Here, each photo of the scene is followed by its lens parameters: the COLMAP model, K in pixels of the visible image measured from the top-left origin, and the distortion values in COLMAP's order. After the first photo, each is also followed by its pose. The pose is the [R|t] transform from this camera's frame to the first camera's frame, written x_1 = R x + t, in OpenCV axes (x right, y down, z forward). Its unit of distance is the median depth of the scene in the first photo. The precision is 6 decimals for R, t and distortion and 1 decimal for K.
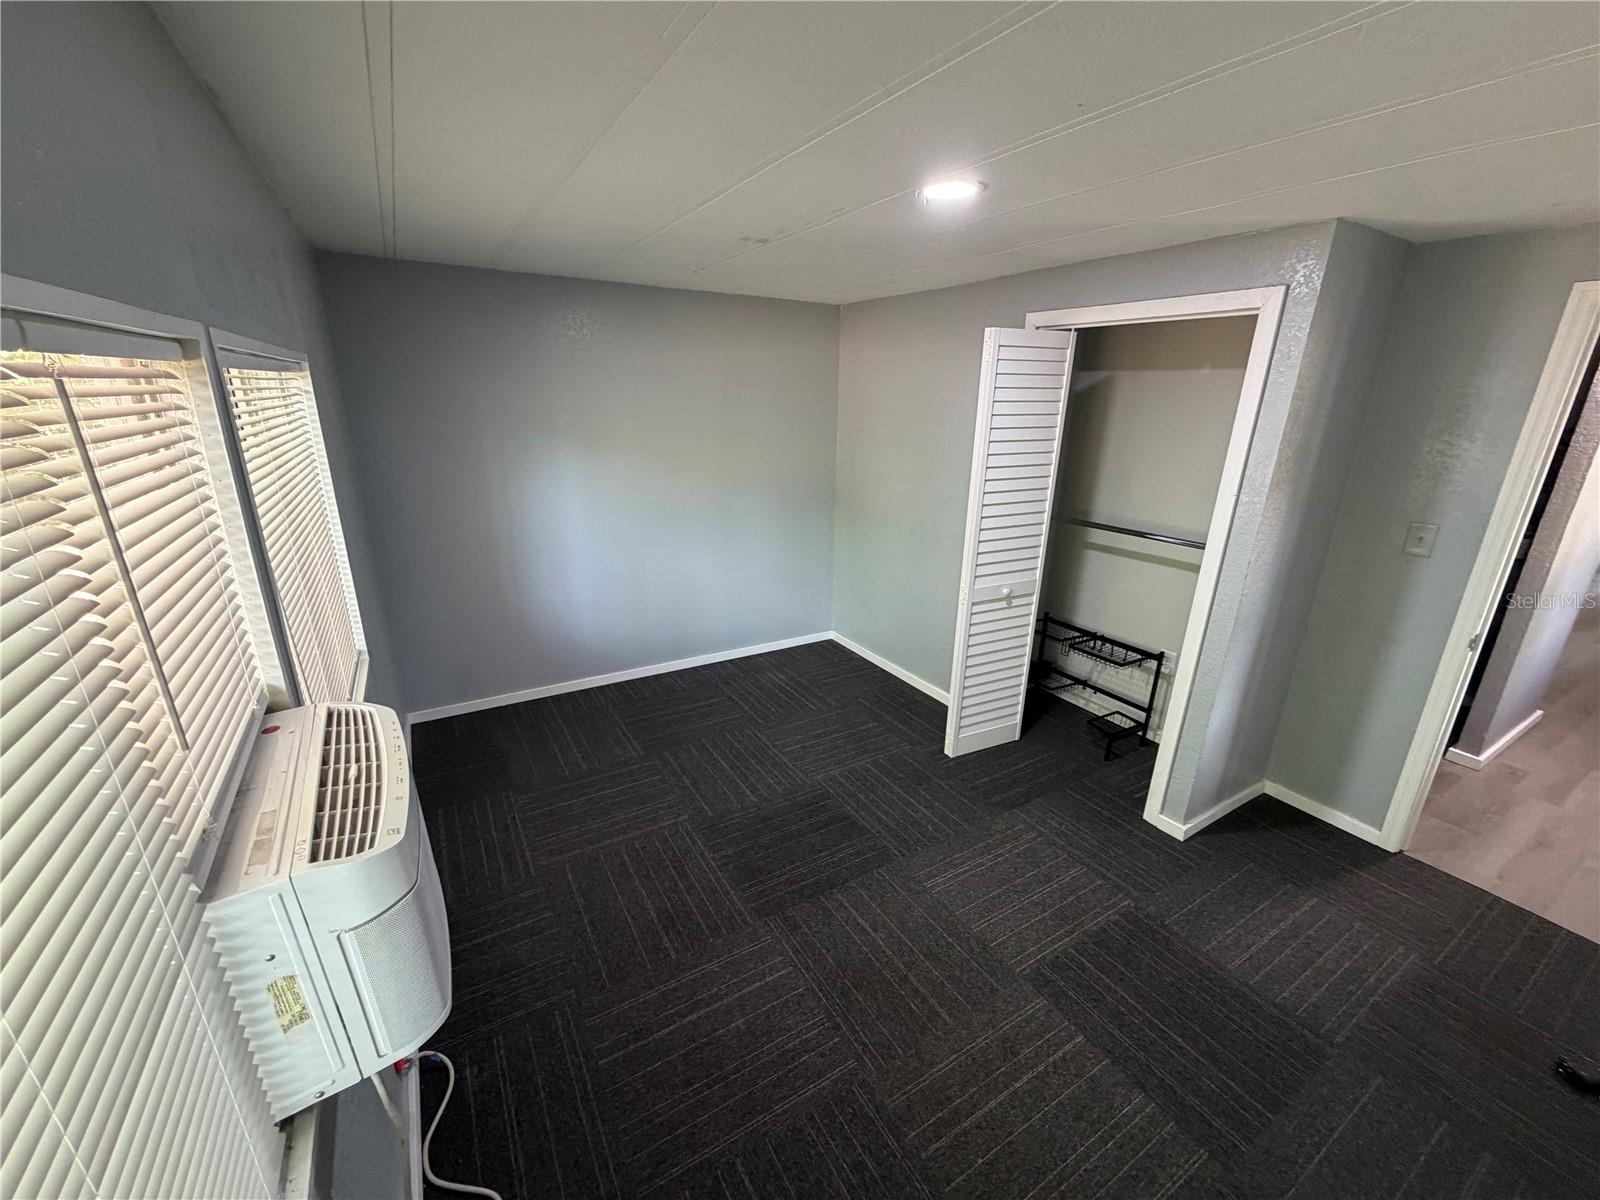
lens RADIAL K [[639.0, 0, 796.8], [0, 639.0, 601.1], [0, 0, 1]] dist [-0.001311, 0.000122]
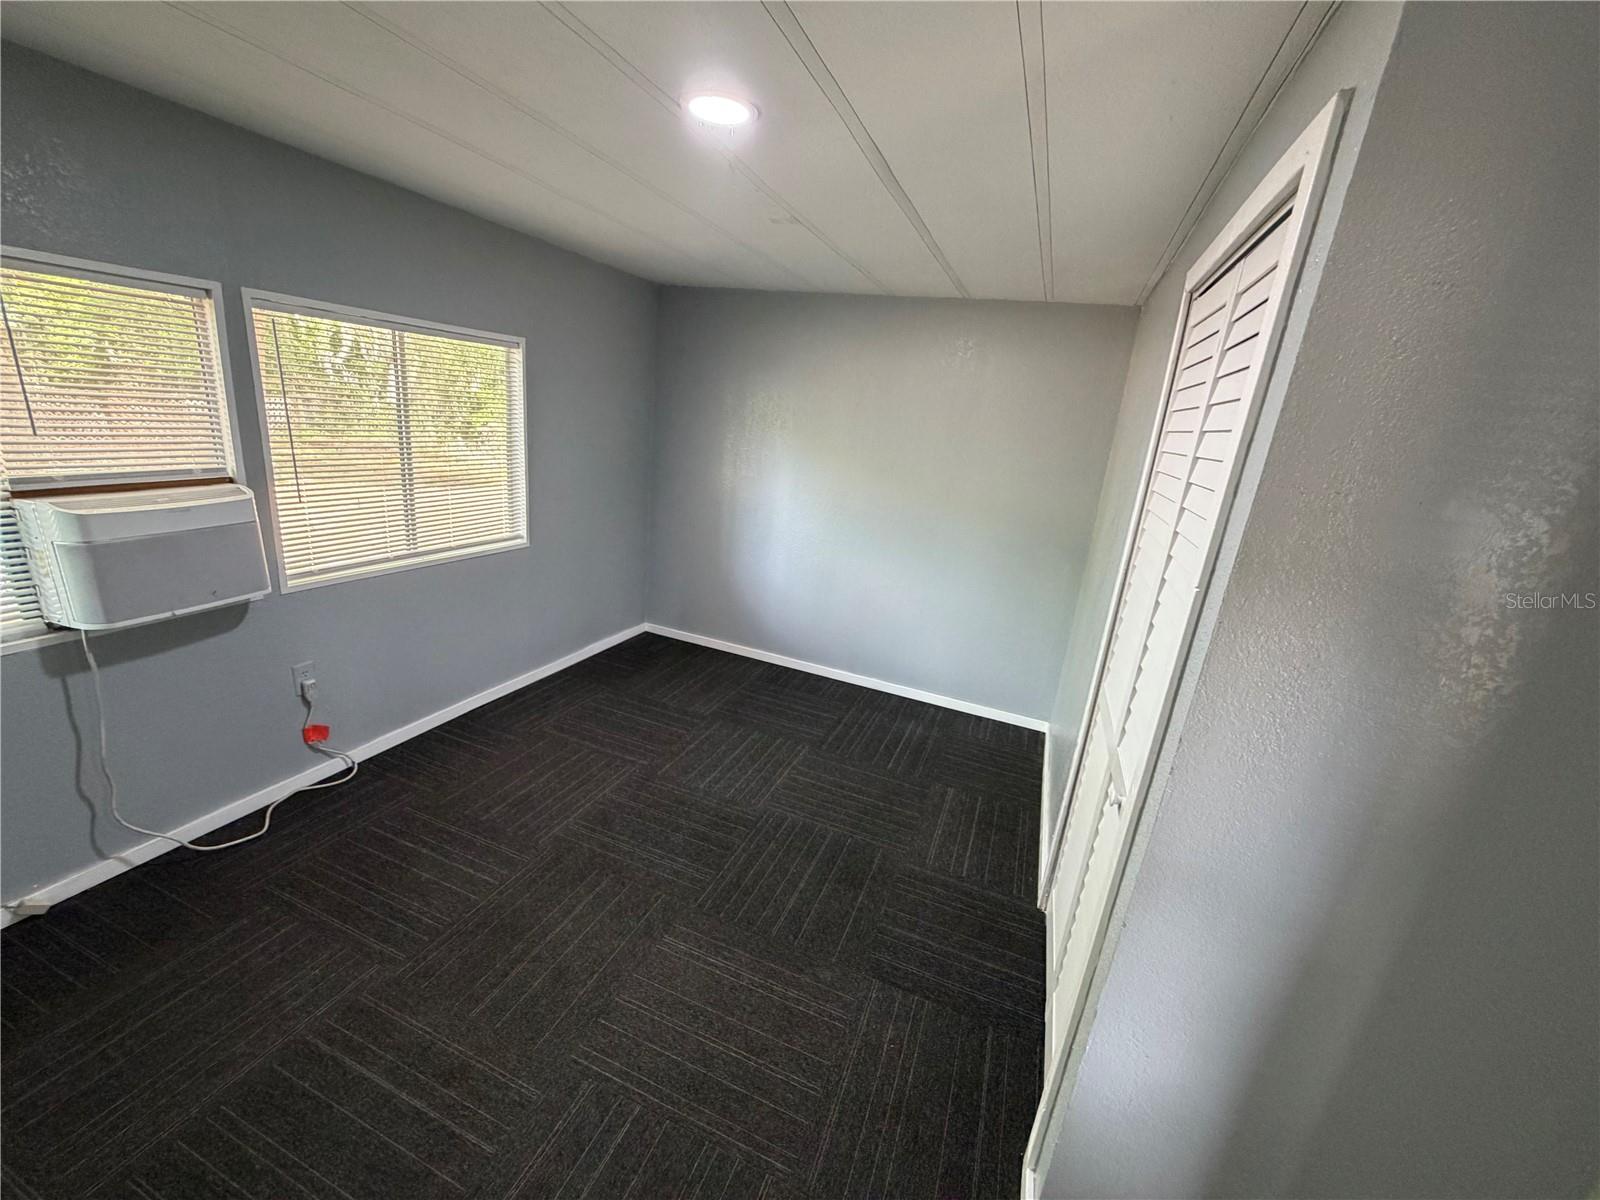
lens RADIAL K [[639.0, 0, 796.8], [0, 639.0, 601.1], [0, 0, 1]] dist [-0.001311, 0.000122]
pose [[0.609452, 0.271049, -0.745051, 0.800667], [-0.332647, 0.940448, 0.070029, -0.090026], [0.719663, 0.205159, 0.663321, 0.462650]]
